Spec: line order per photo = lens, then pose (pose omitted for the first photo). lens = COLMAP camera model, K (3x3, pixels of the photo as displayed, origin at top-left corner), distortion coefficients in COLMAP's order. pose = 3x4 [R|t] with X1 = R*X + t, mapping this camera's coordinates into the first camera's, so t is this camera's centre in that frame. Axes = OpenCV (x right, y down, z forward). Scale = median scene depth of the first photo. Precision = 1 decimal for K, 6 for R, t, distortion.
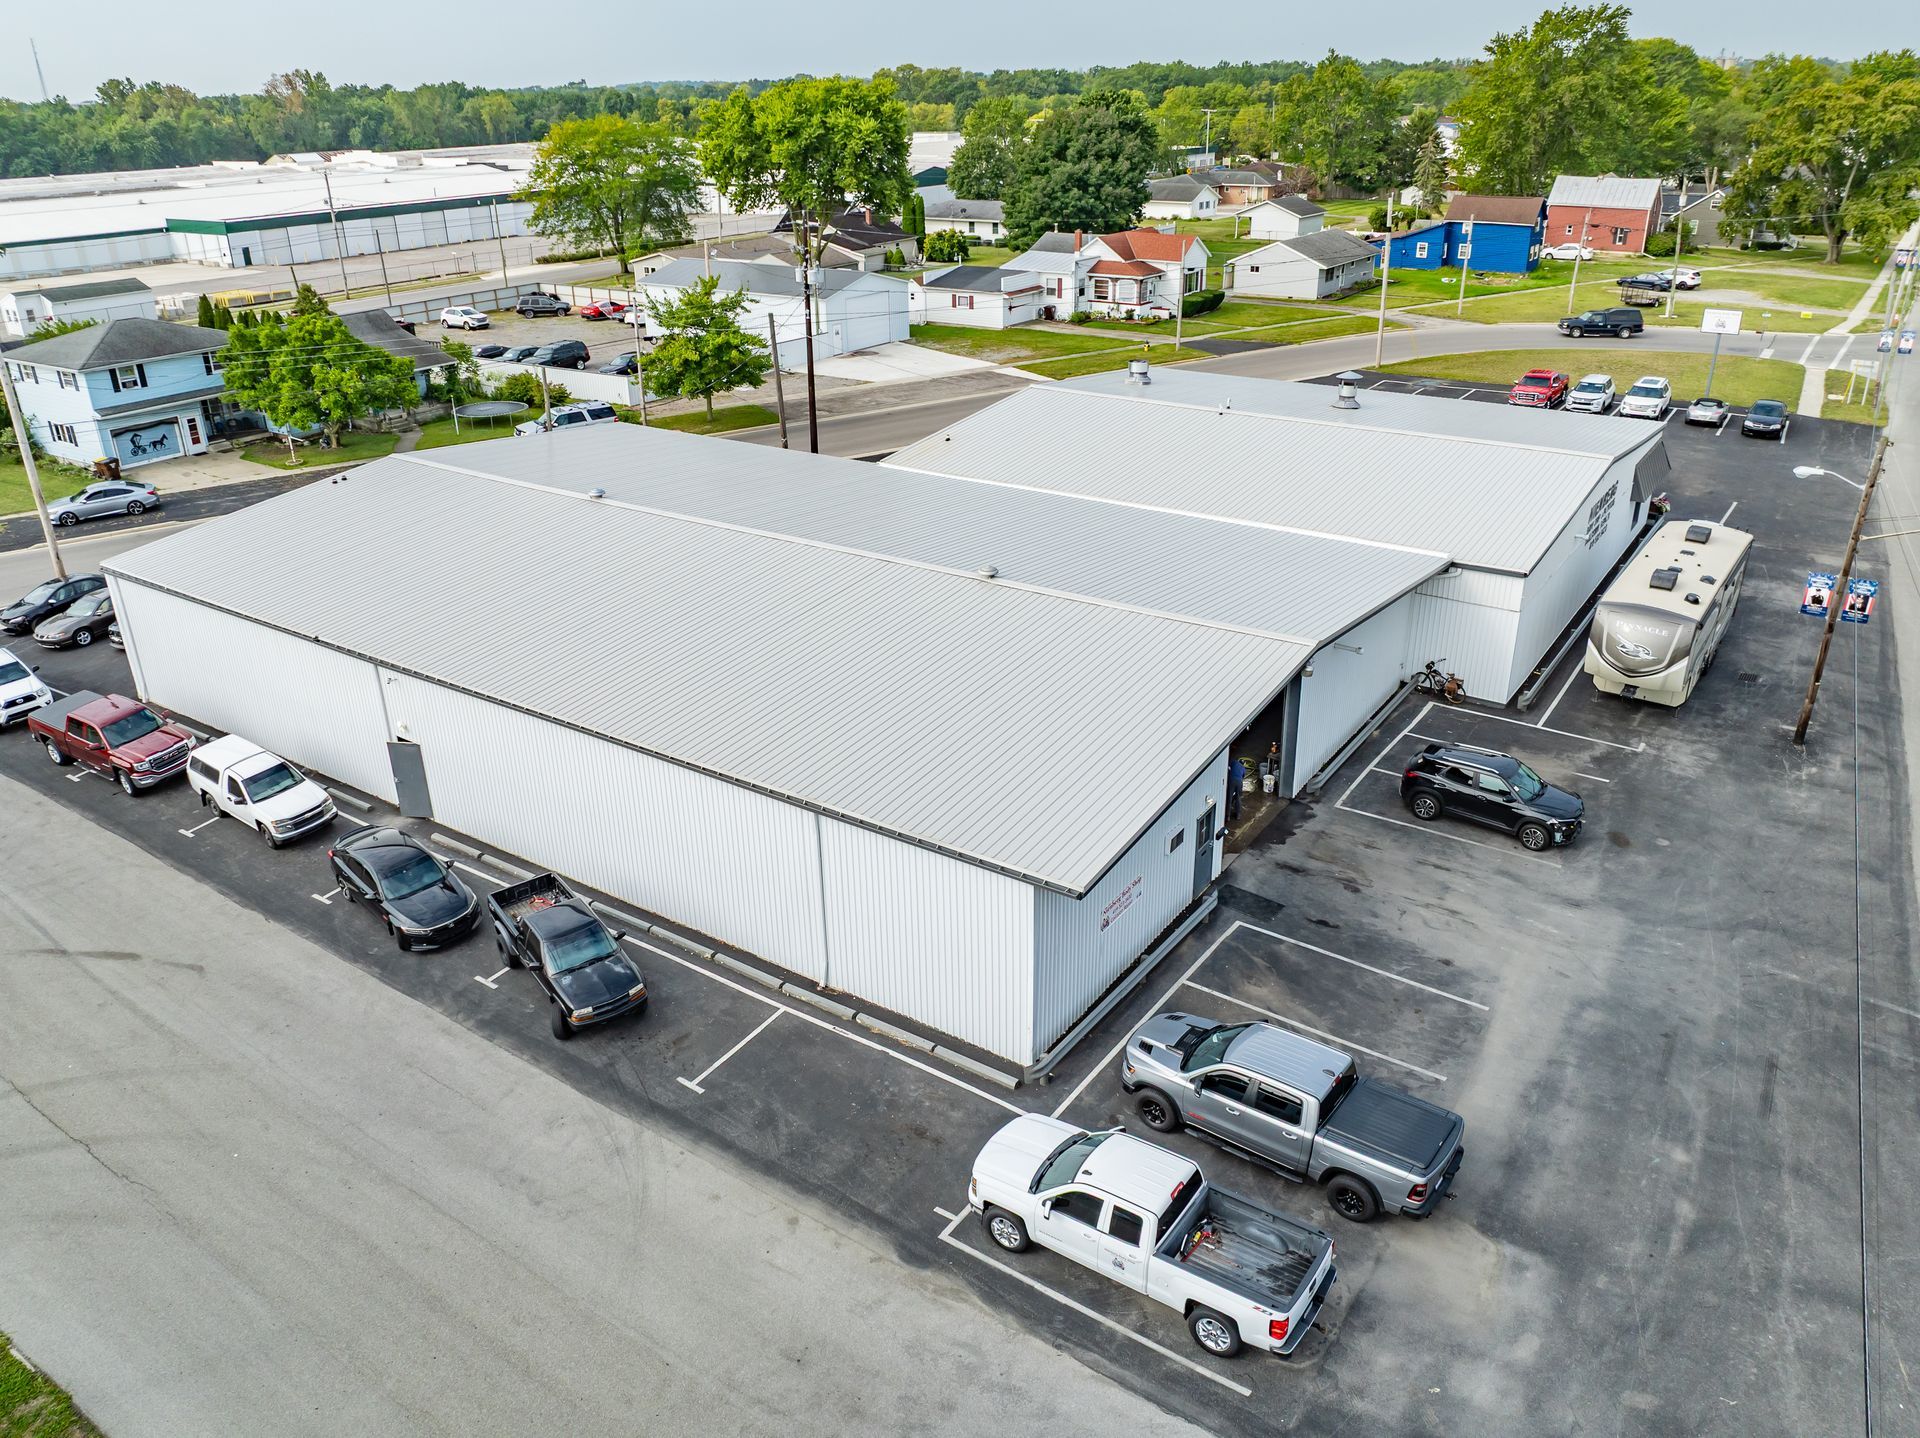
lens RADIAL K [[1390.8, 0, 940.0], [0, 1390.8, 719.3], [0, 0, 1]] dist [-0.037819, 0.001002]
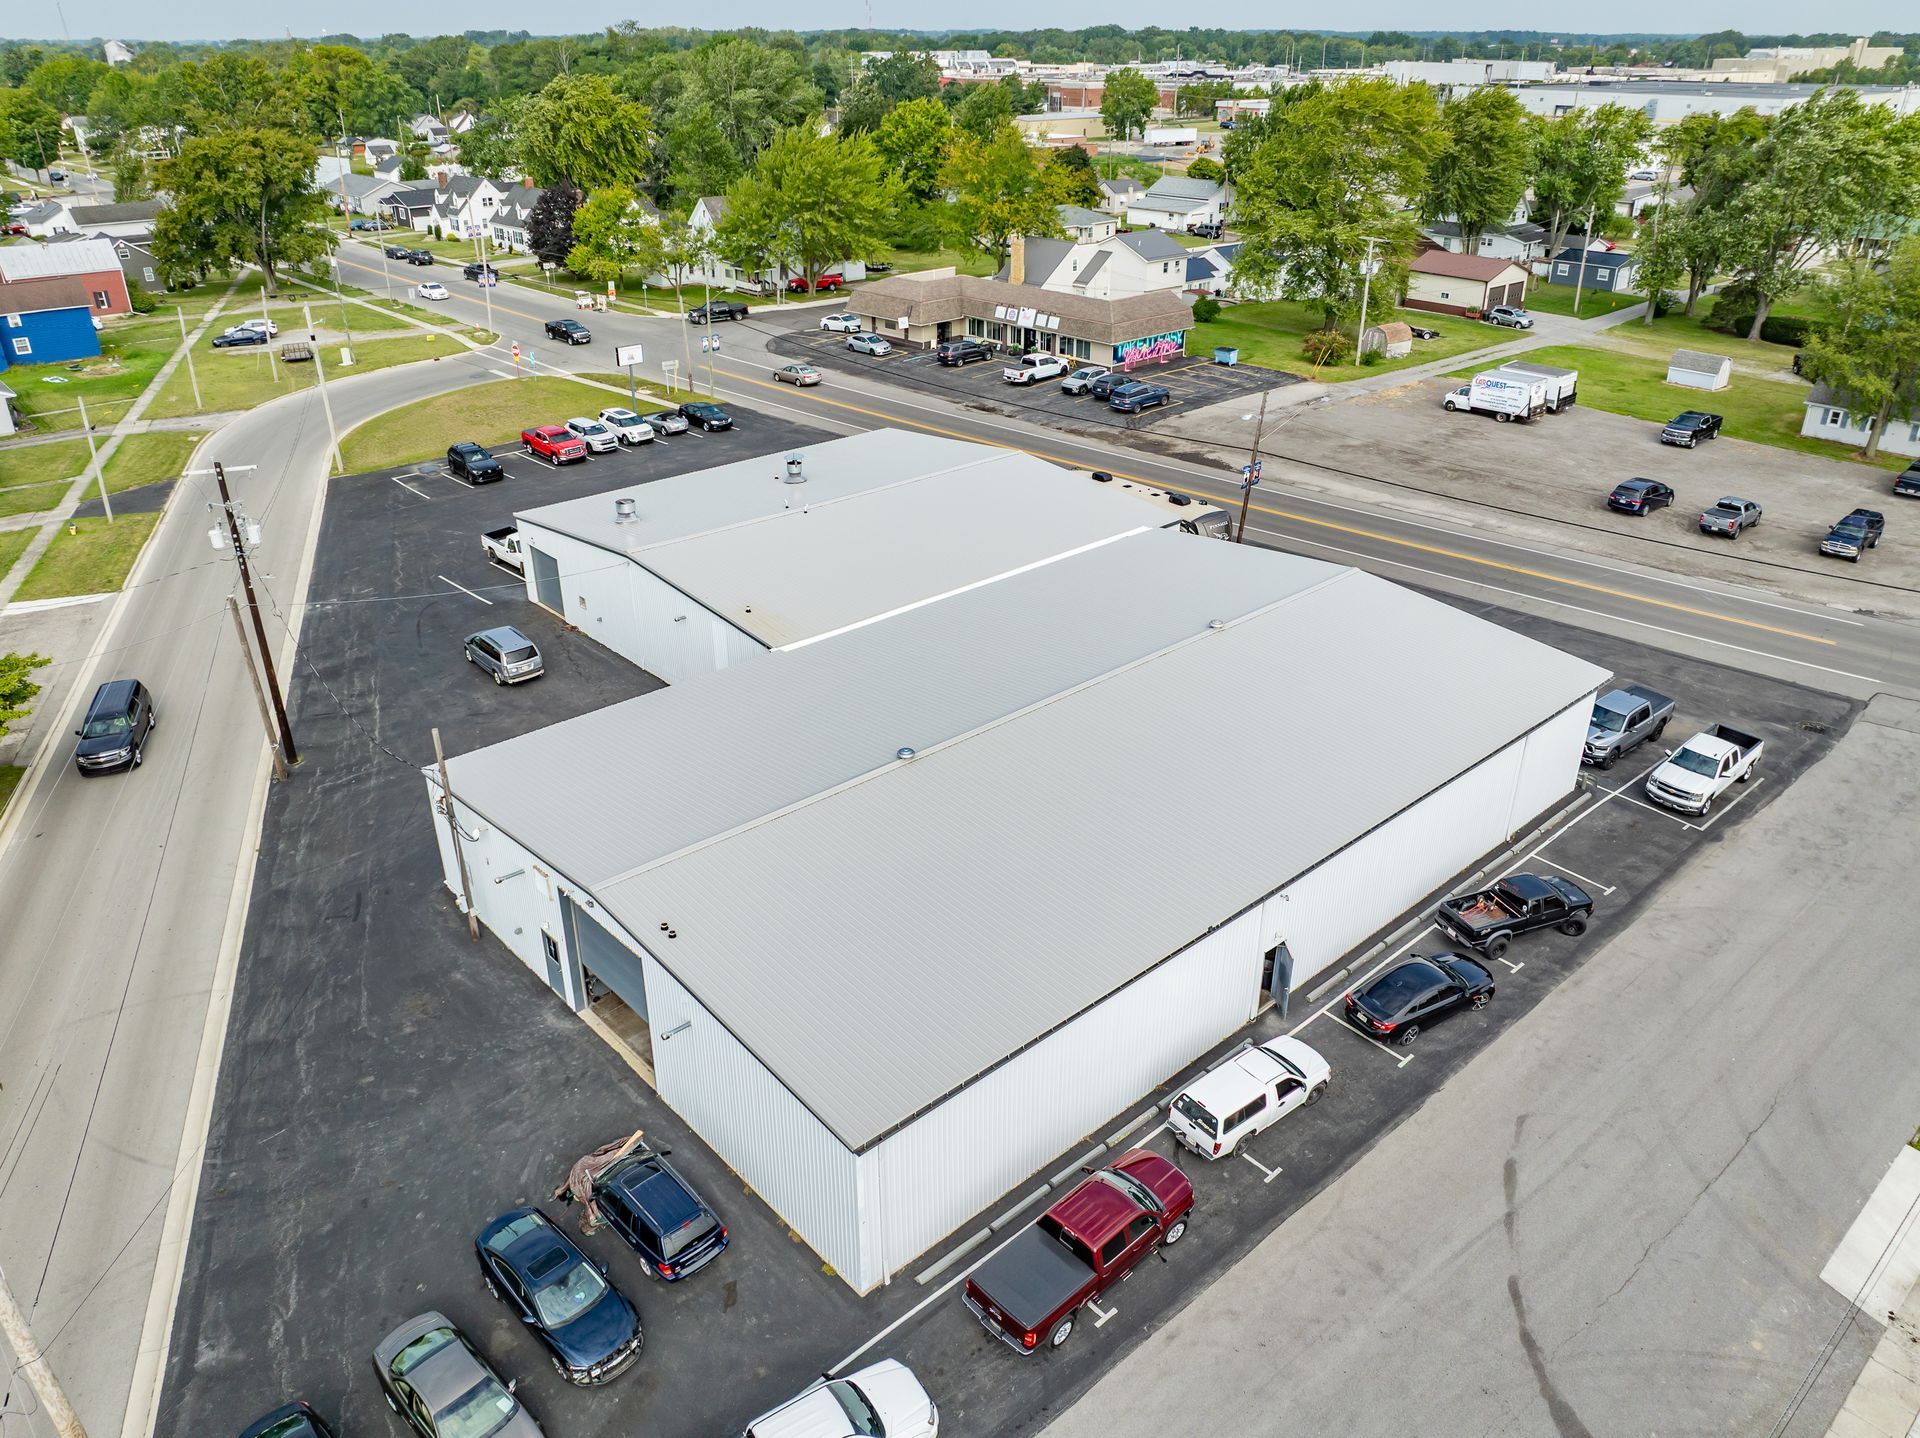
lens RADIAL K [[1393.2, 0, 931.7], [0, 1393.2, 712.3], [0, 0, 1]] dist [-0.043649, 0.005193]
pose [[0.234580, -0.416309, 0.878441, -1.706385], [0.408335, 0.862266, 0.299601, -0.744487], [-0.882176, 0.288418, 0.372264, 1.002273]]
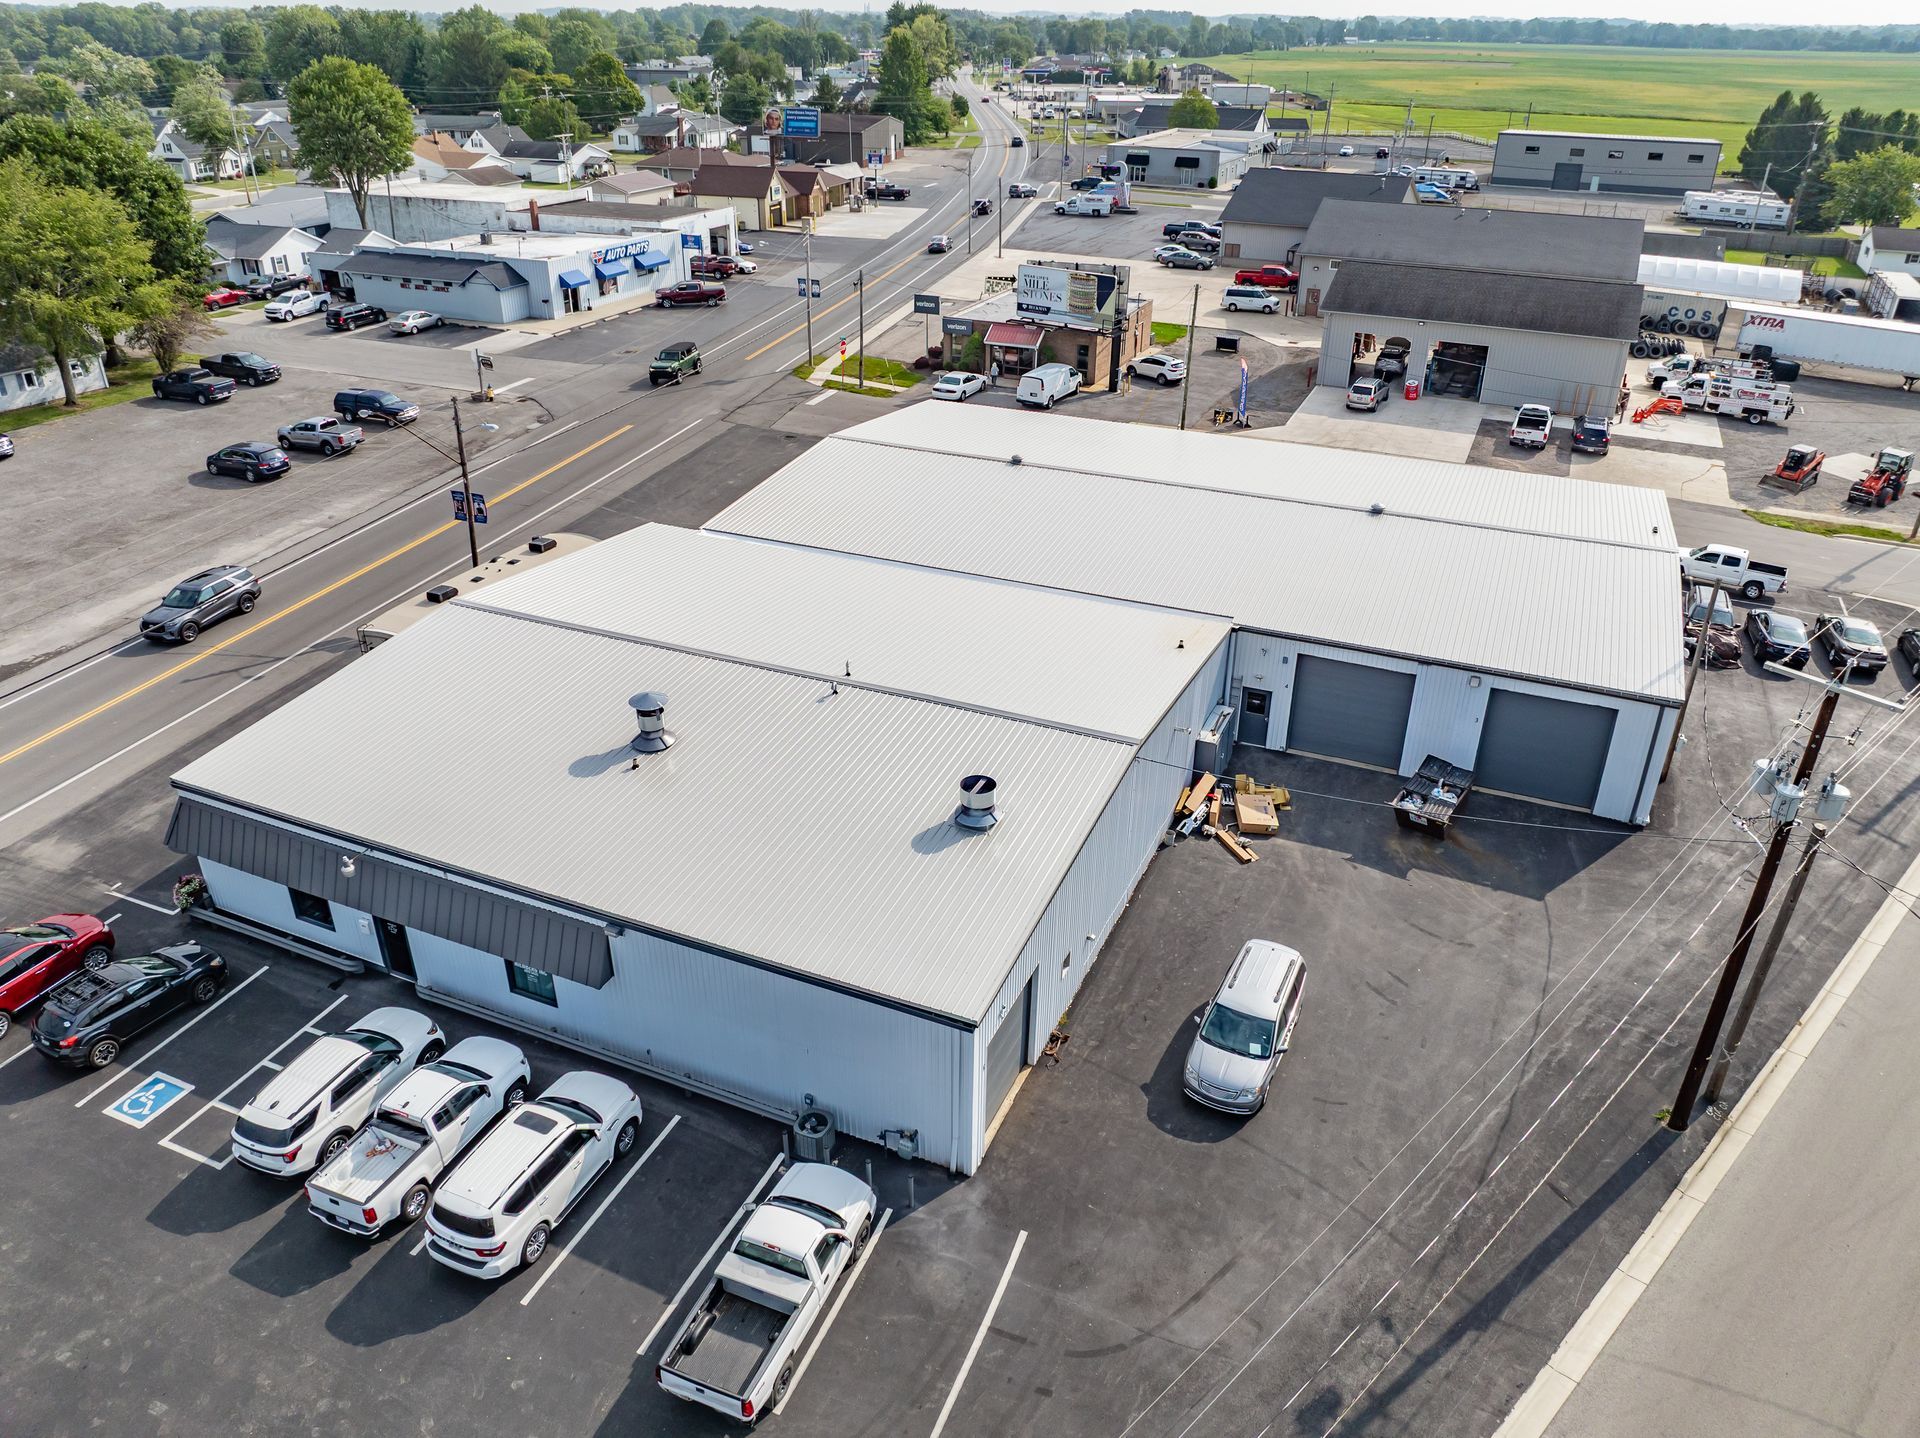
lens RADIAL K [[1345.0, 0, 968.6], [0, 1345.0, 716.7], [0, 0, 1]] dist [-0.042320, 0.008960]
pose [[-0.978761, 0.104065, -0.176629, 0.527360], [-0.077771, 0.608697, 0.789582, -1.515366], [0.189681, 0.786549, -0.587675, 2.824948]]
